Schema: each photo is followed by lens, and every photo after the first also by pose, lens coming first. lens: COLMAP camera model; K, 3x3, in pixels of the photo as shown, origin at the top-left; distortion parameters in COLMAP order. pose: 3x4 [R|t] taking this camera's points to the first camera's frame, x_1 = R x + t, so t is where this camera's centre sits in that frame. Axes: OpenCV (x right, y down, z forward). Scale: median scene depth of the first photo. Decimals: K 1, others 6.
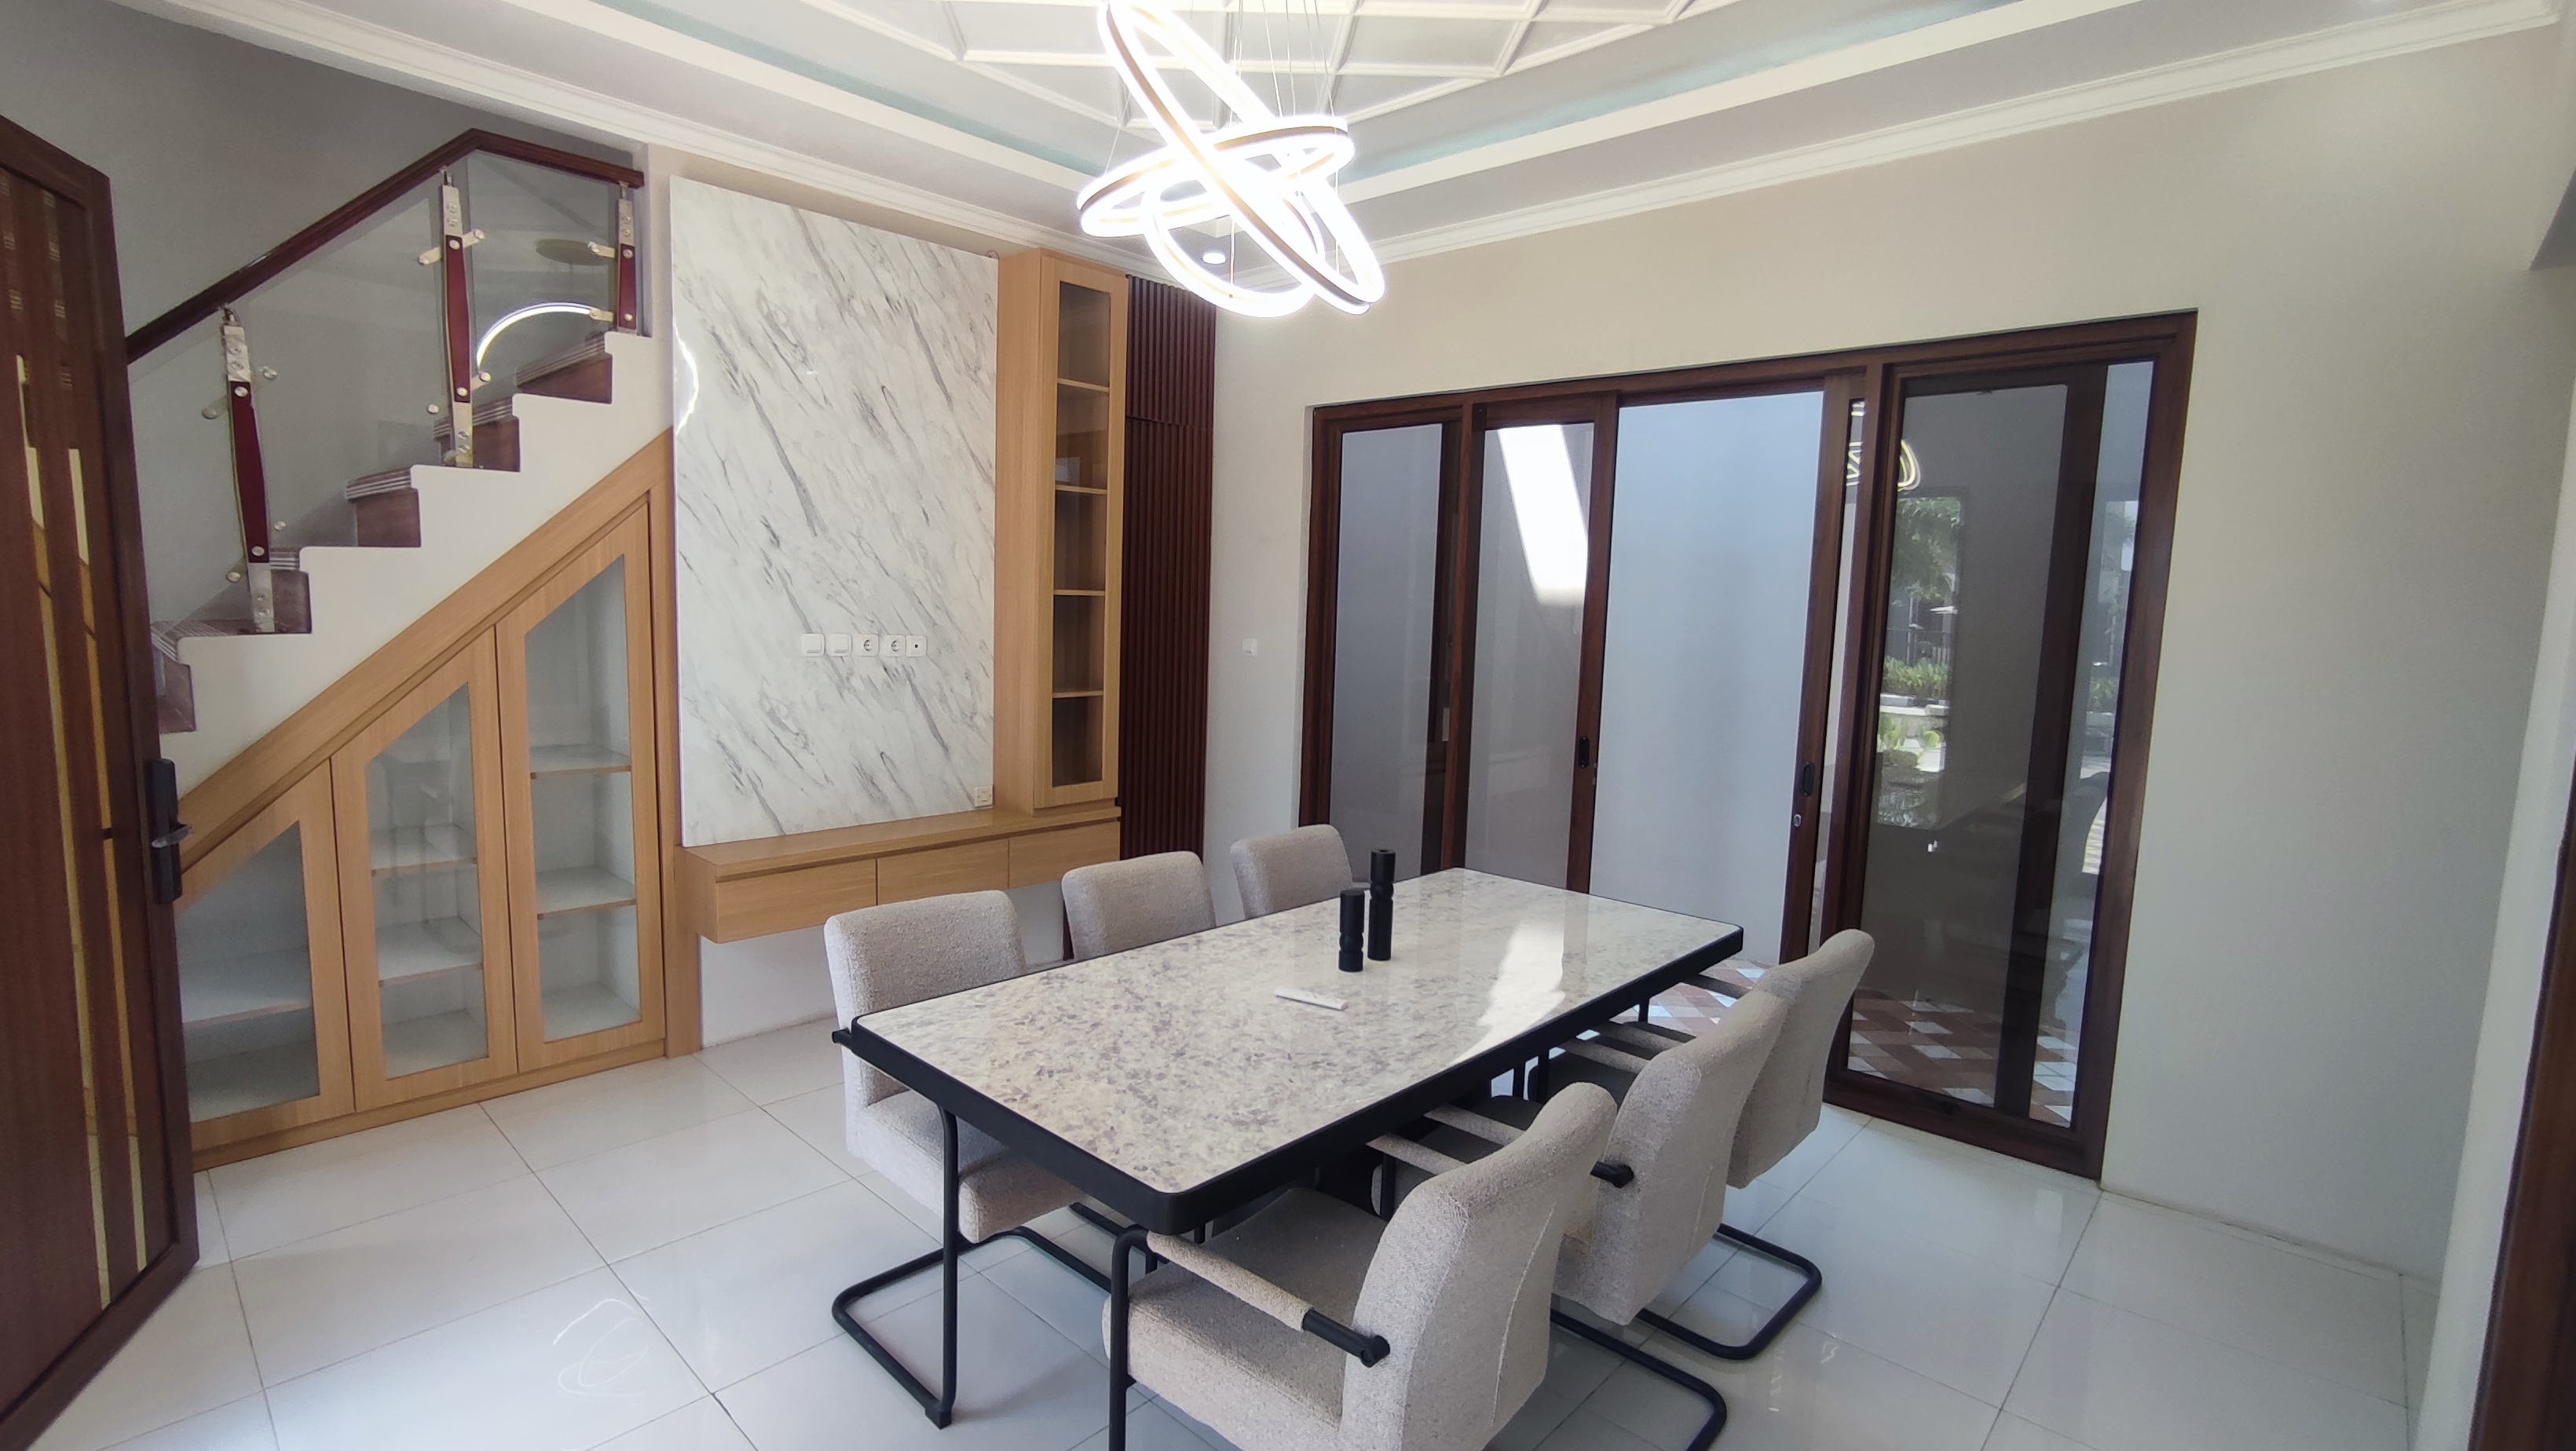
lens RADIAL K [[1178.6, 0, 1290.1], [0, 1178.6, 724.6], [0, 0, 1]] dist [-0.017491, 0.002681]
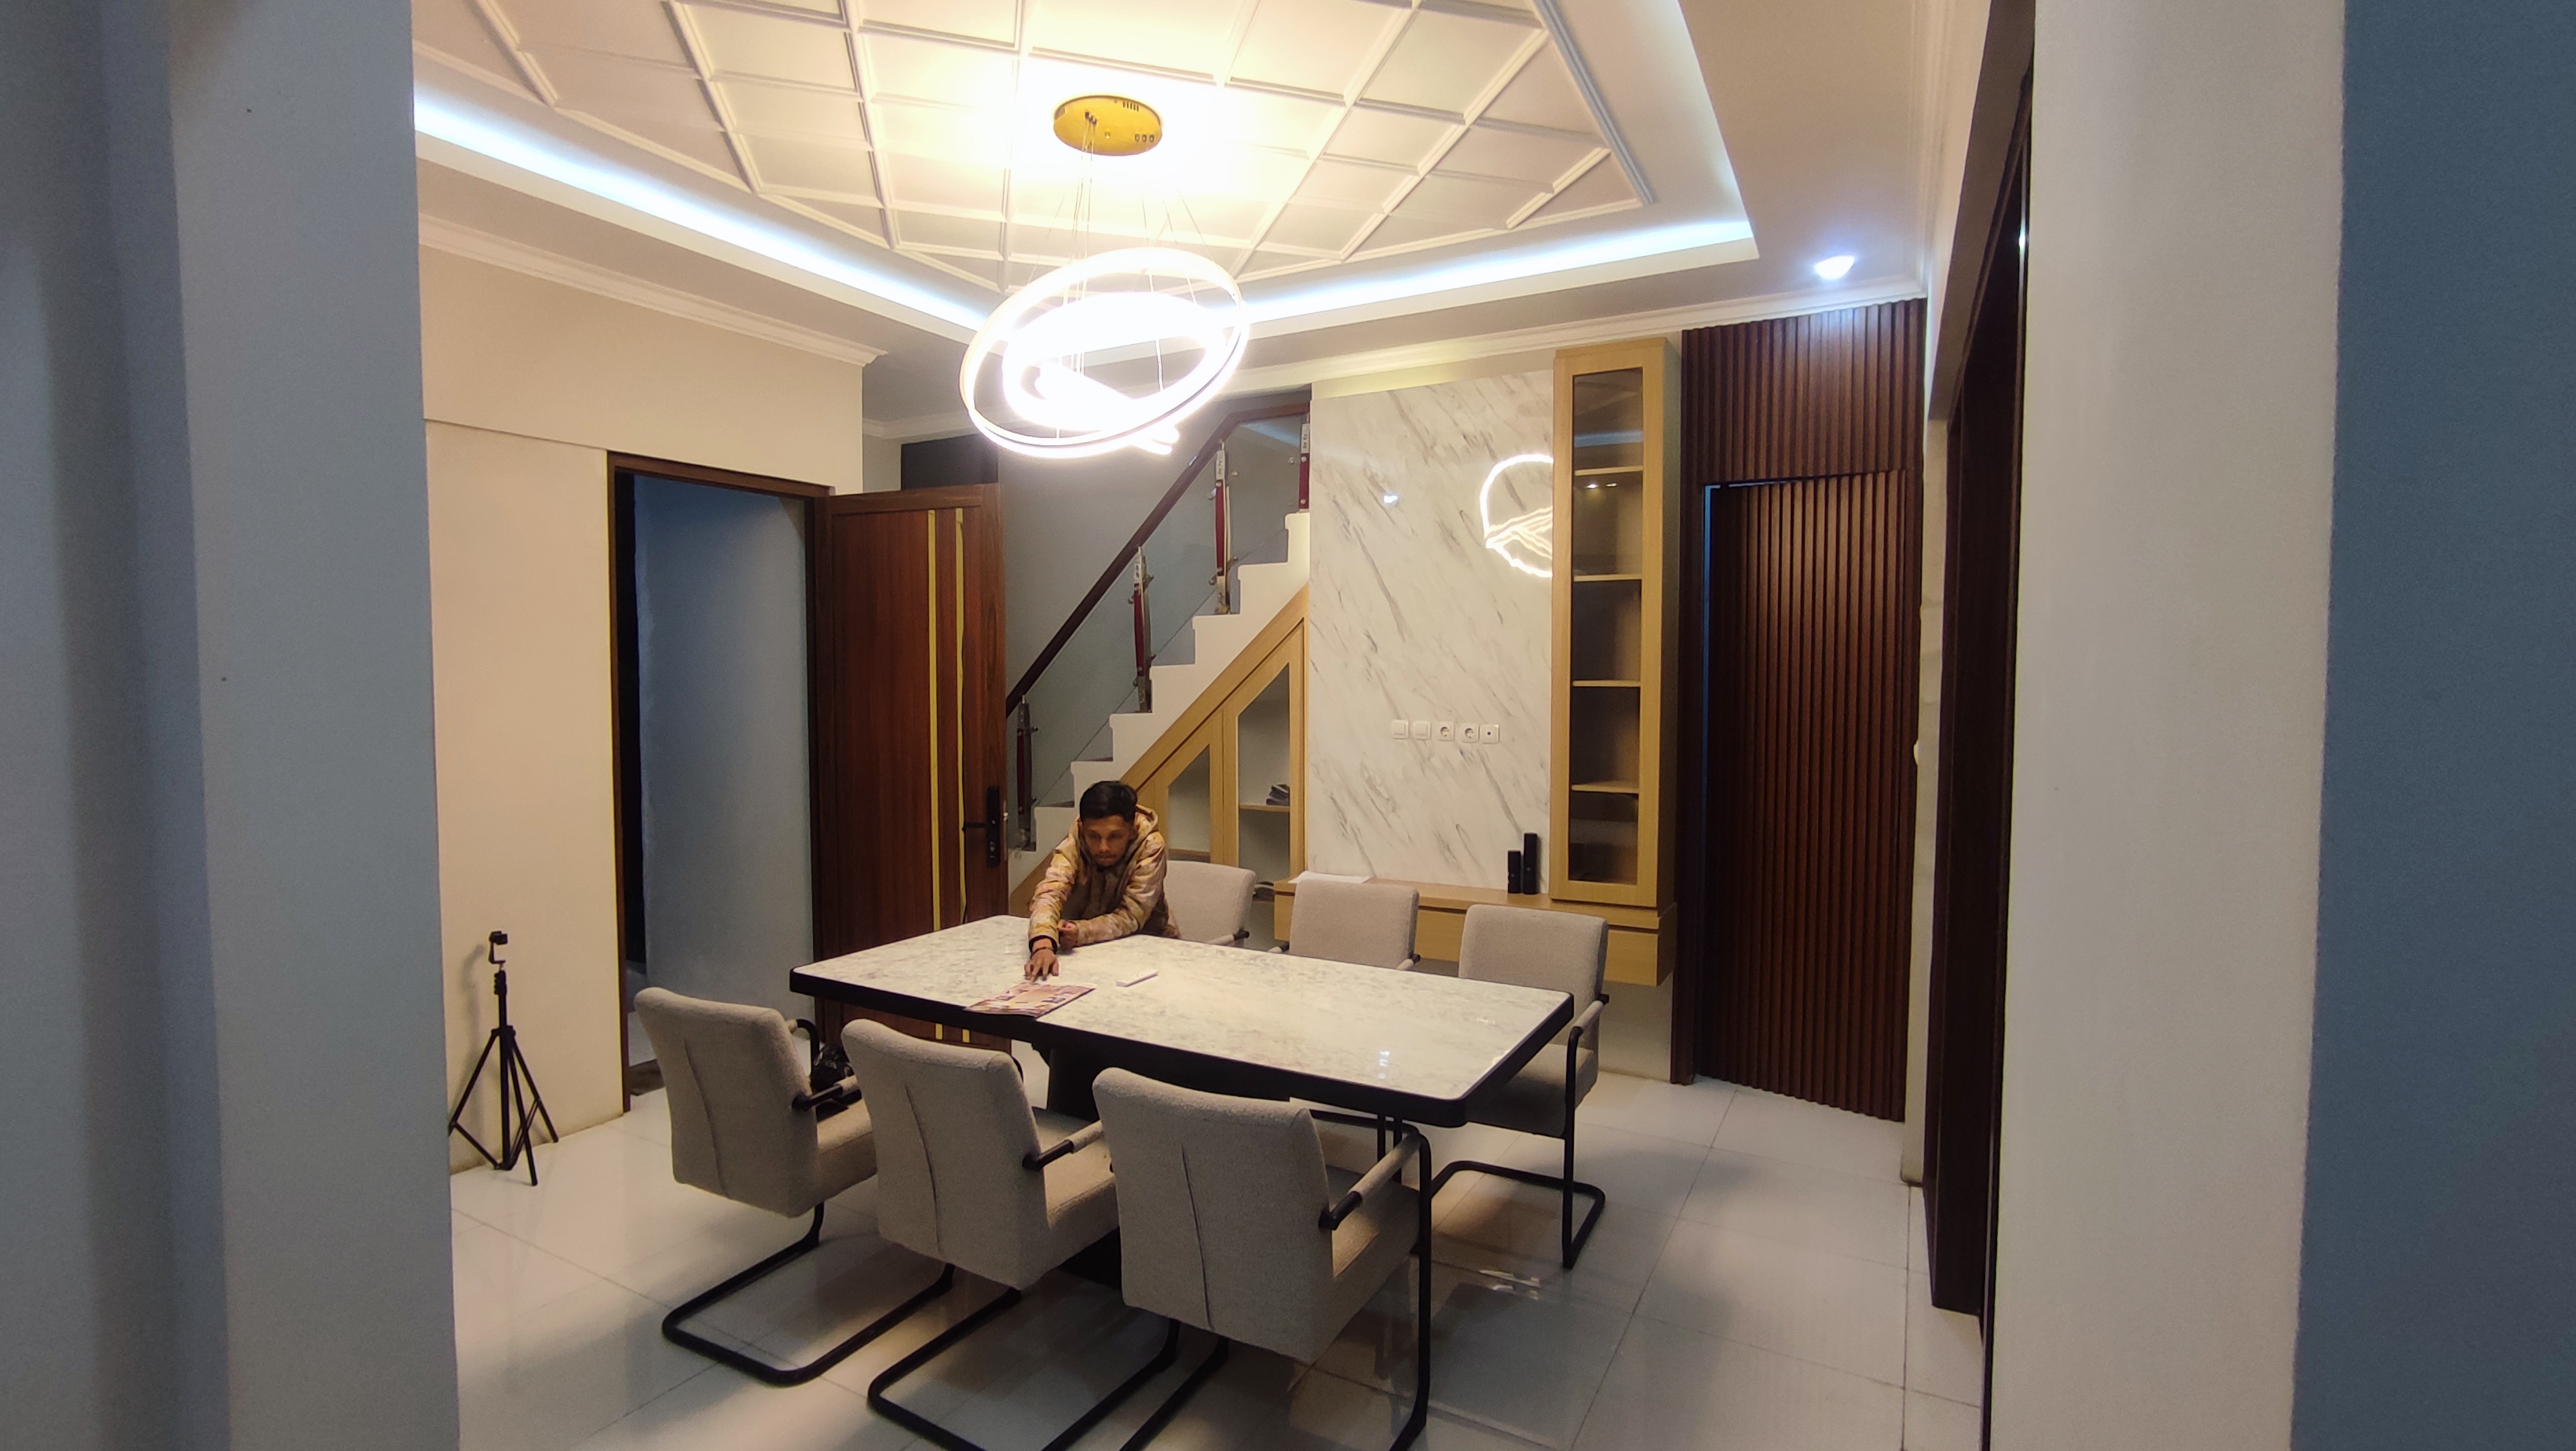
lens RADIAL K [[1178.6, 0, 1286.8], [0, 1178.6, 726.9], [0, 0, 1]] dist [-0.017491, 0.002681]
pose [[0.266289, 0.006520, -0.963871, 0.755775], [-0.102687, 0.994478, -0.021642, -0.030491], [0.958408, 0.104740, 0.265488, 0.553252]]
